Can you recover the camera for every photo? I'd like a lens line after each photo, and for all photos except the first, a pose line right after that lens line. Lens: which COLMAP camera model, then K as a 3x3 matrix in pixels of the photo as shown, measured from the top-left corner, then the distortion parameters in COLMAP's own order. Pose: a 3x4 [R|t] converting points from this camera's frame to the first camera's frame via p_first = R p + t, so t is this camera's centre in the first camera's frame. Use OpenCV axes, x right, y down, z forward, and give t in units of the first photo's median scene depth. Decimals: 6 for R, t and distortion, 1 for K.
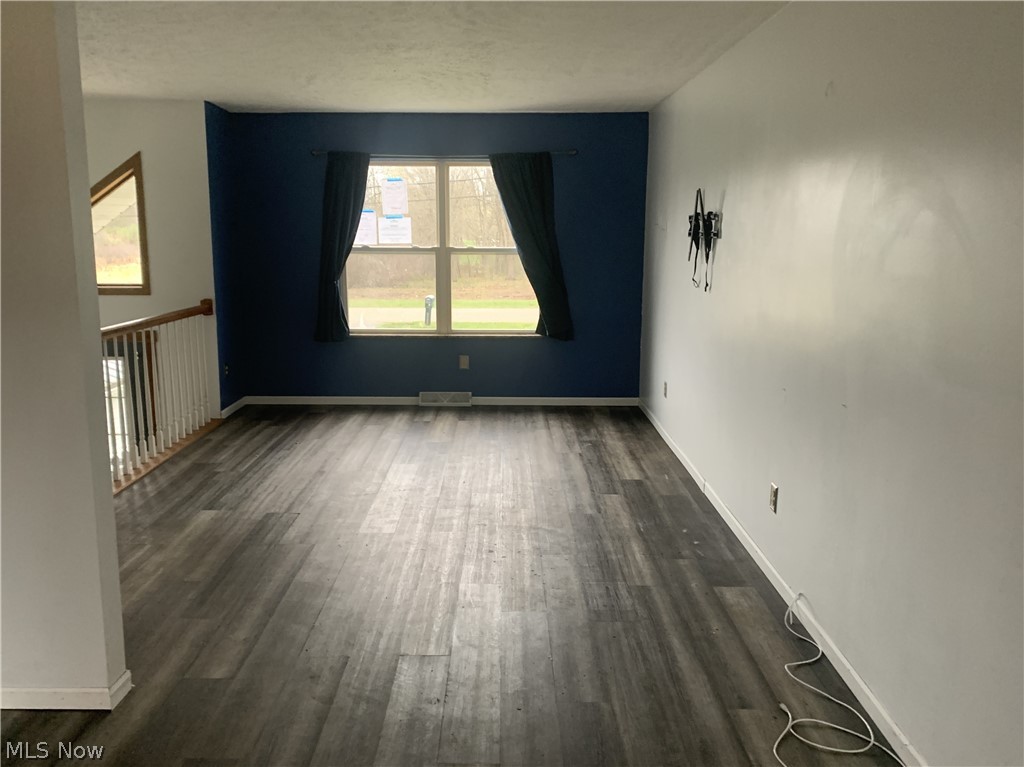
lens RADIAL K [[789.6, 0, 512.0], [0, 789.6, 383.5], [0, 0, 1]] dist [0.016871, -0.010288]
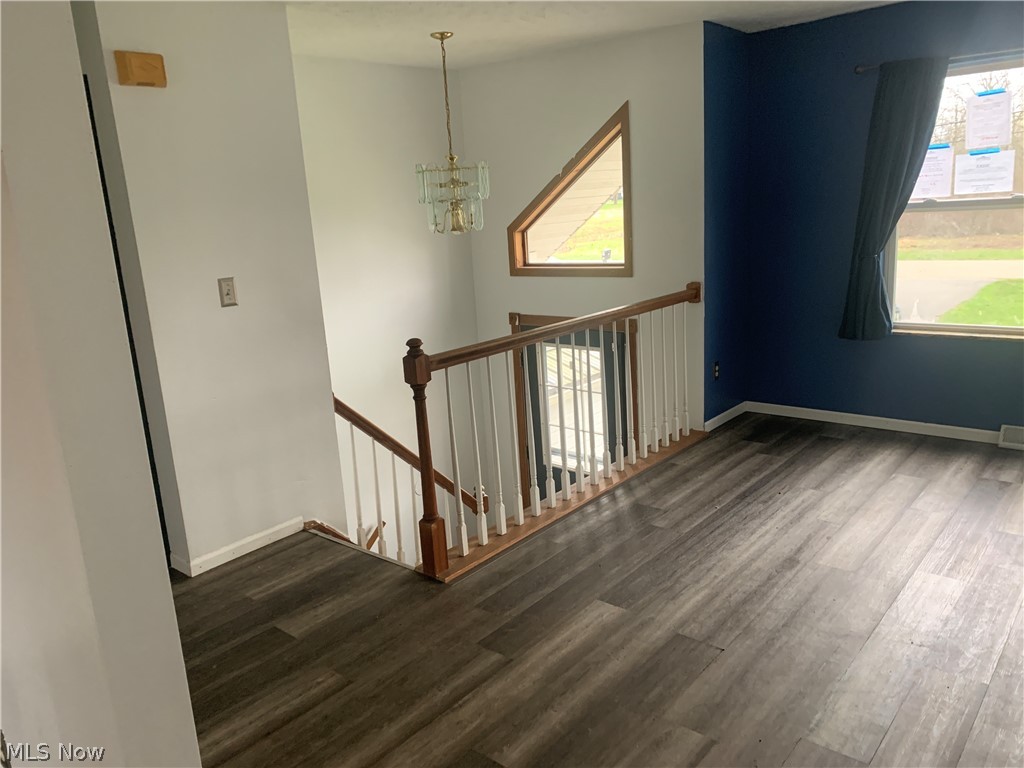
lens RADIAL K [[789.6, 0, 512.0], [0, 789.6, 384.0], [0, 0, 1]] dist [0.016871, -0.010288]
pose [[0.760117, 0.092867, -0.643116, -0.008328], [-0.055428, 0.995394, 0.078224, -0.056959], [0.647418, -0.023813, 0.761763, 0.280200]]
